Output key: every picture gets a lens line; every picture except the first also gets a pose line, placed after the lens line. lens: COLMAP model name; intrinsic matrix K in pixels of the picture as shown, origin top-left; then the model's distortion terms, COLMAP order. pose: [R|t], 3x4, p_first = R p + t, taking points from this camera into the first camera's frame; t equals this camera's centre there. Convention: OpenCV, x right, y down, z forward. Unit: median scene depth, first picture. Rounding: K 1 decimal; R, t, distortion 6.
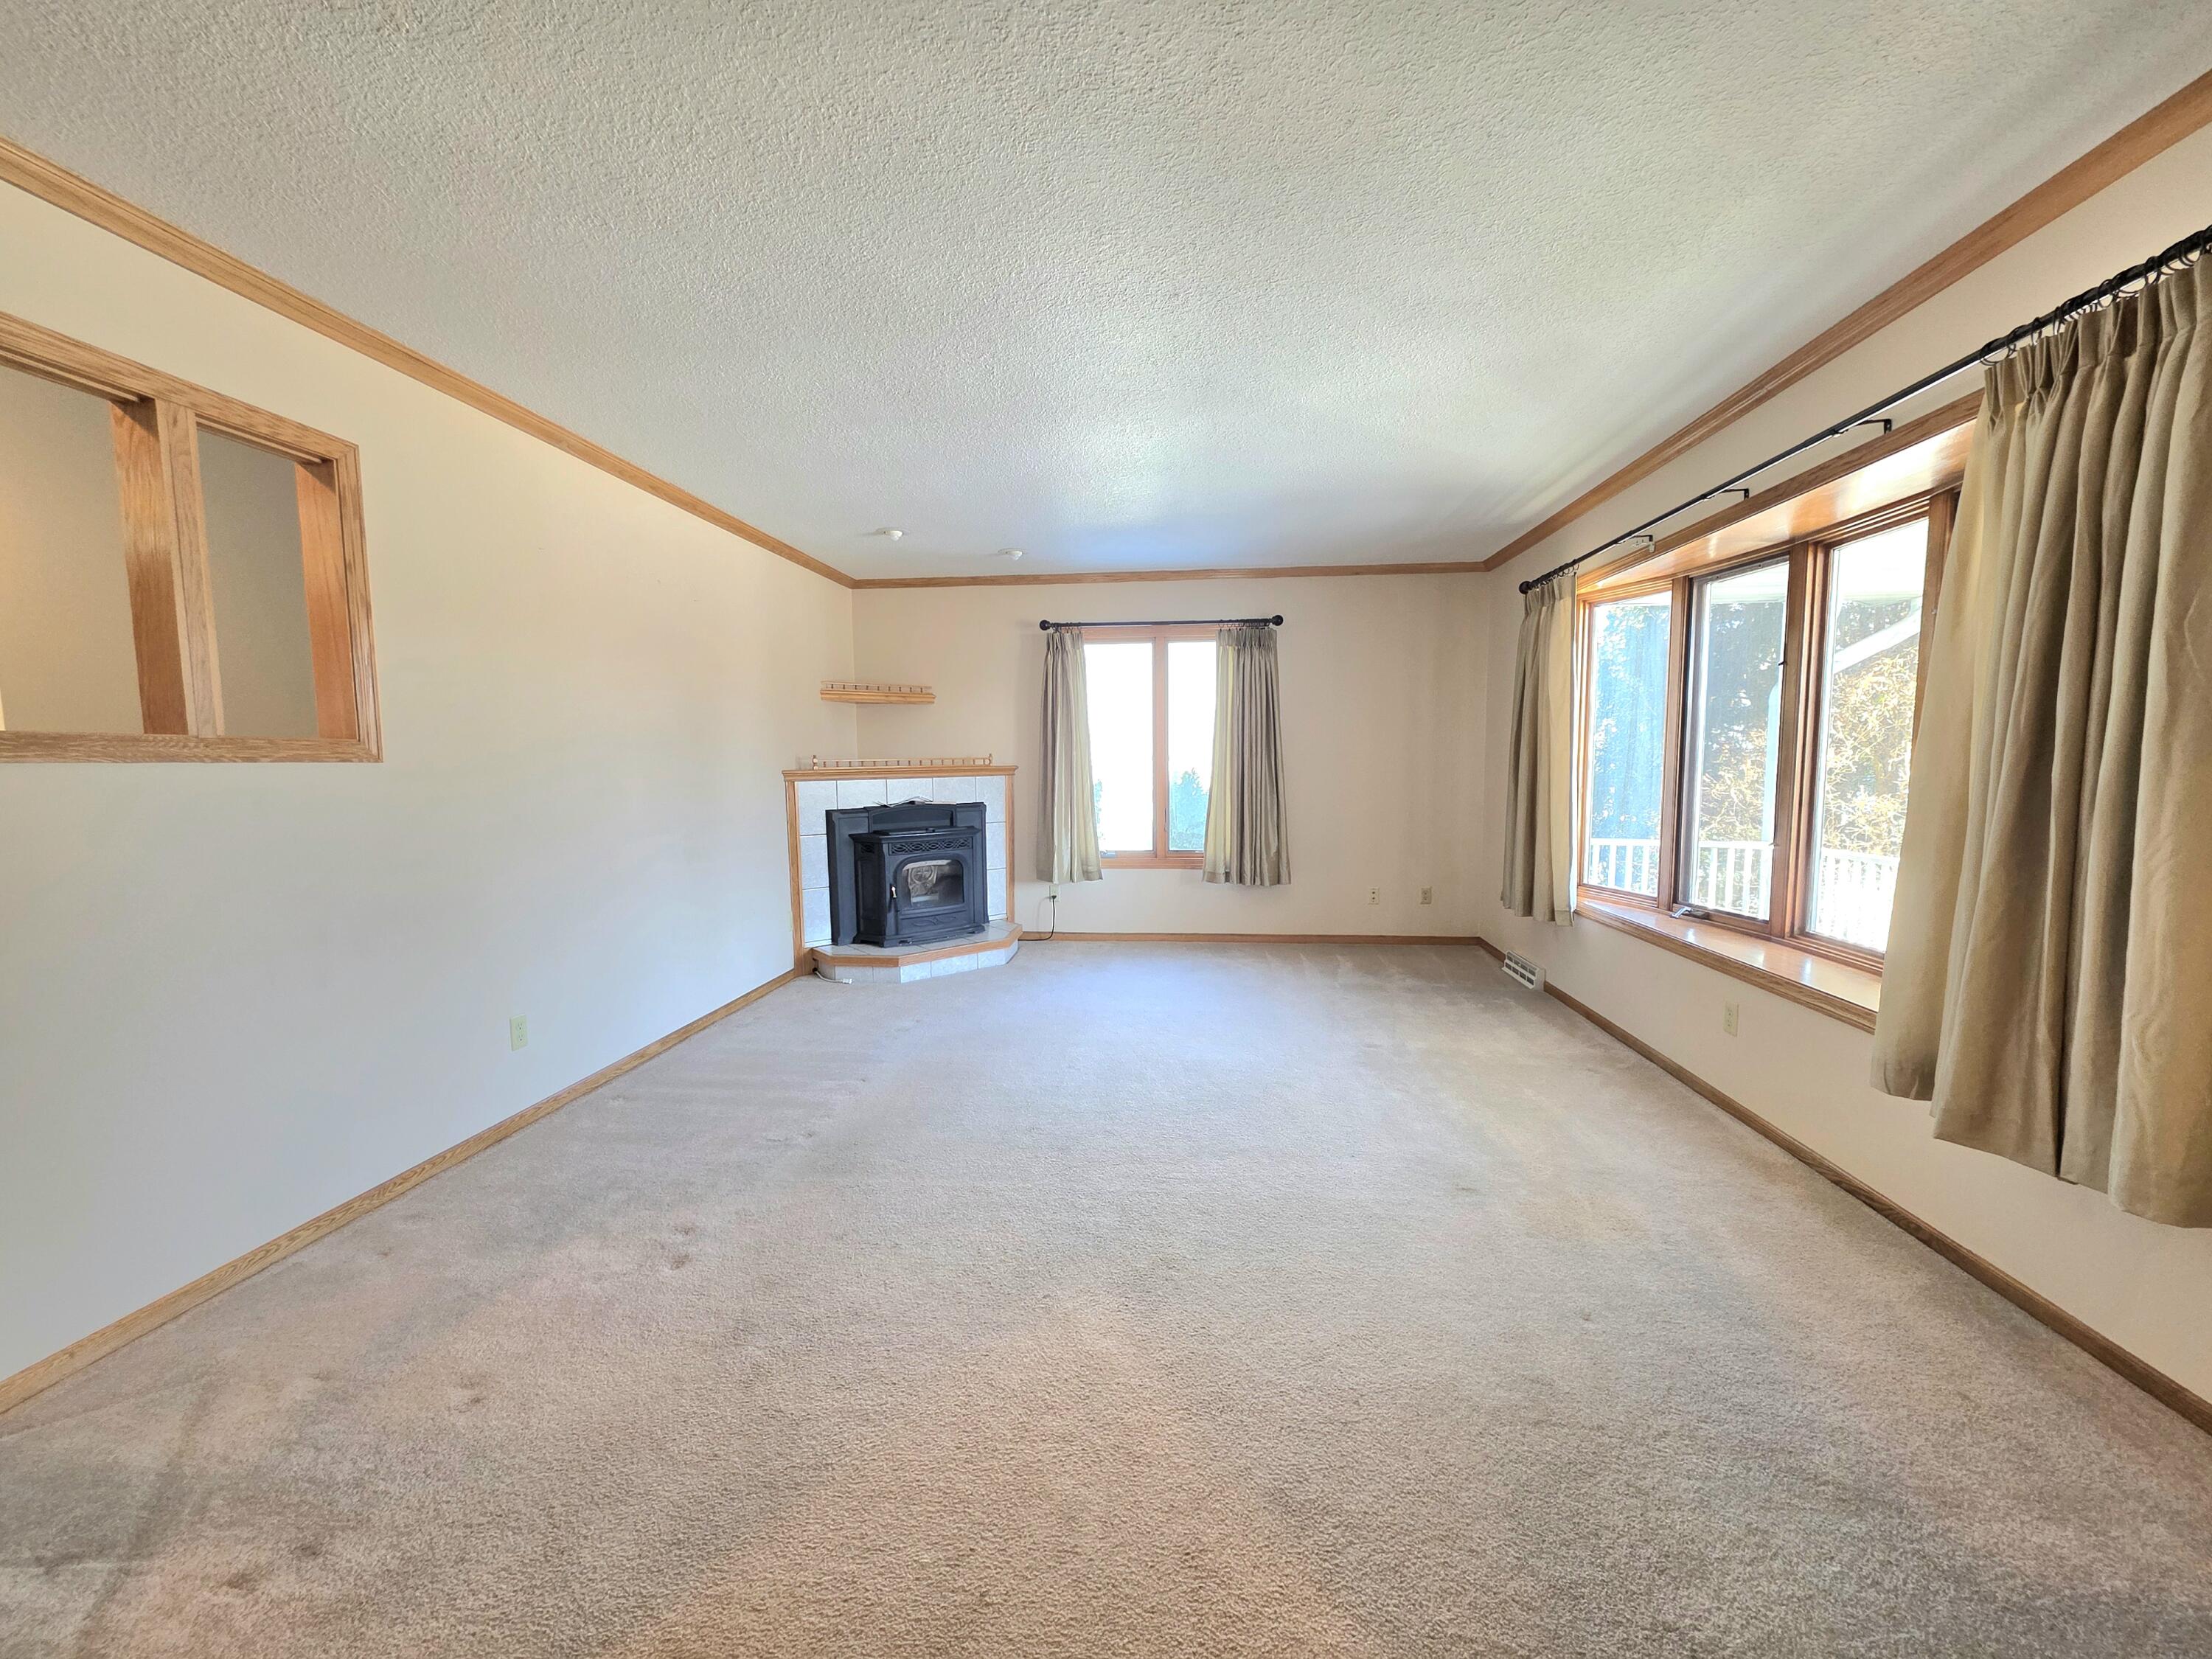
lens RADIAL K [[882.7, 0, 1116.8], [0, 882.7, 840.1], [0, 0, 1]] dist [0.001052, -0.000117]
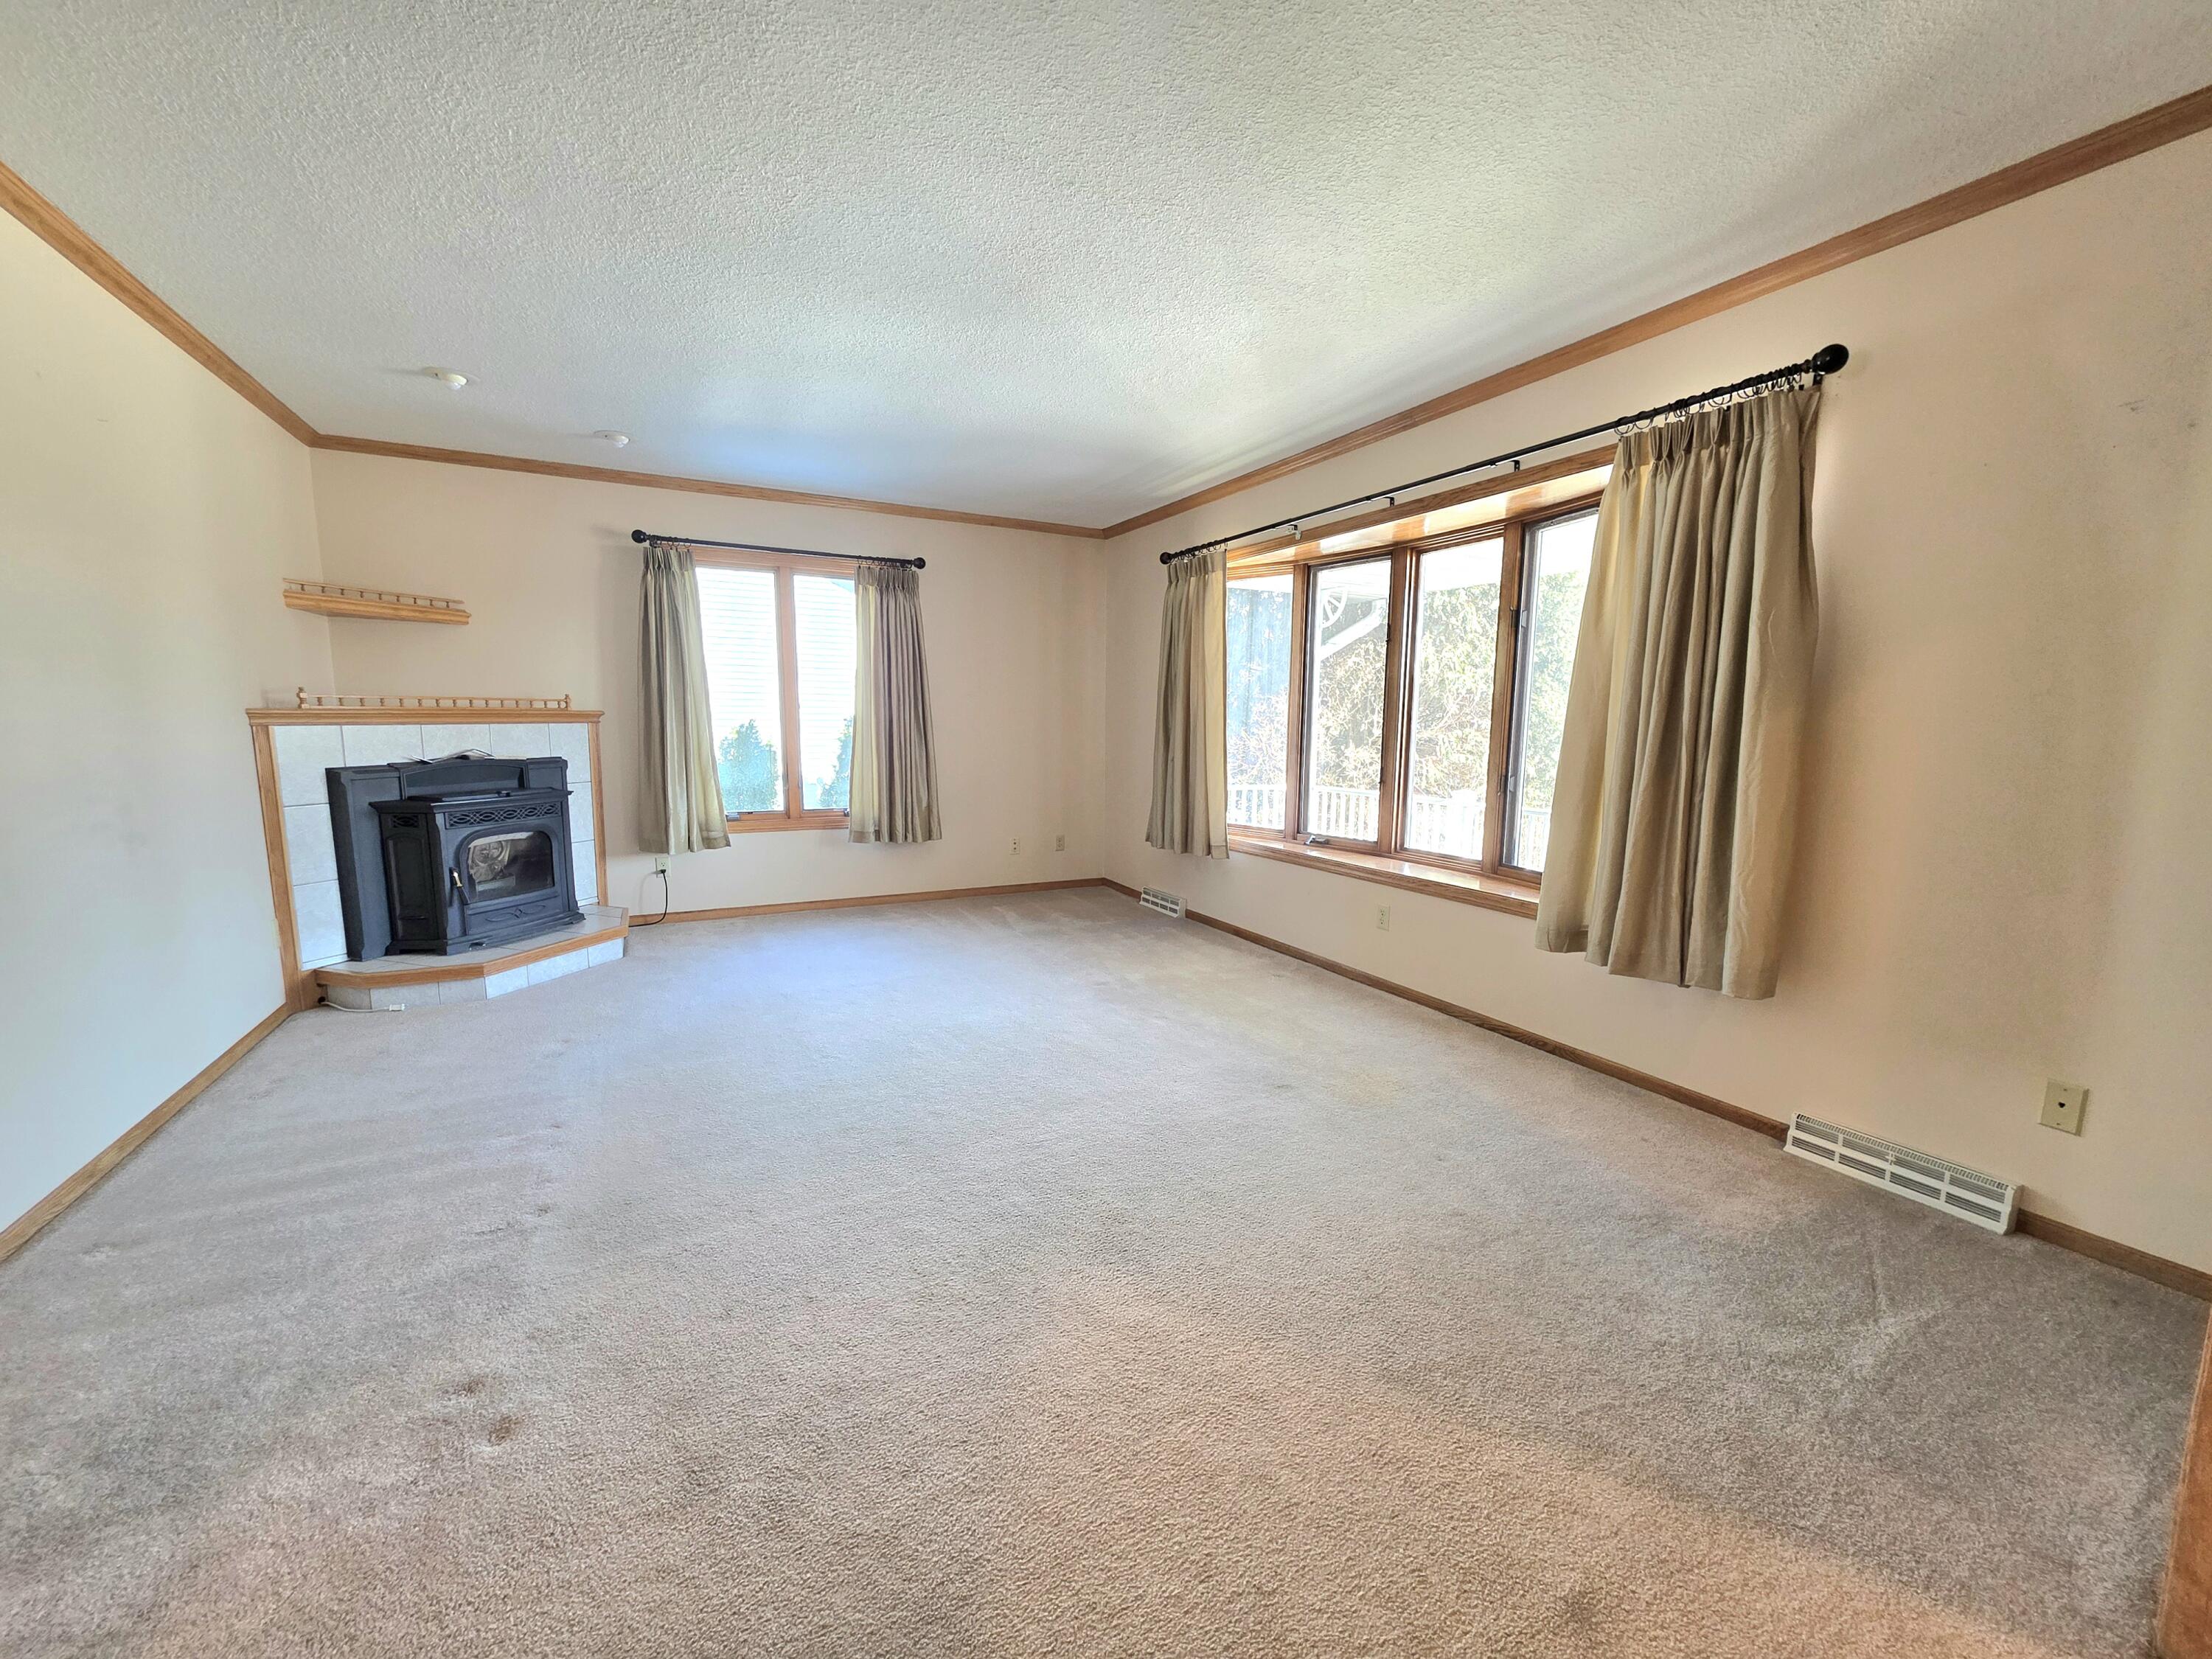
lens RADIAL K [[882.7, 0, 1116.8], [0, 882.7, 840.1], [0, 0, 1]] dist [0.001052, -0.000117]
pose [[0.837840, -0.057248, 0.542907, -0.196698], [0.032906, 0.997974, 0.054453, 0.004855], [-0.544924, -0.027758, 0.838026, 0.087951]]
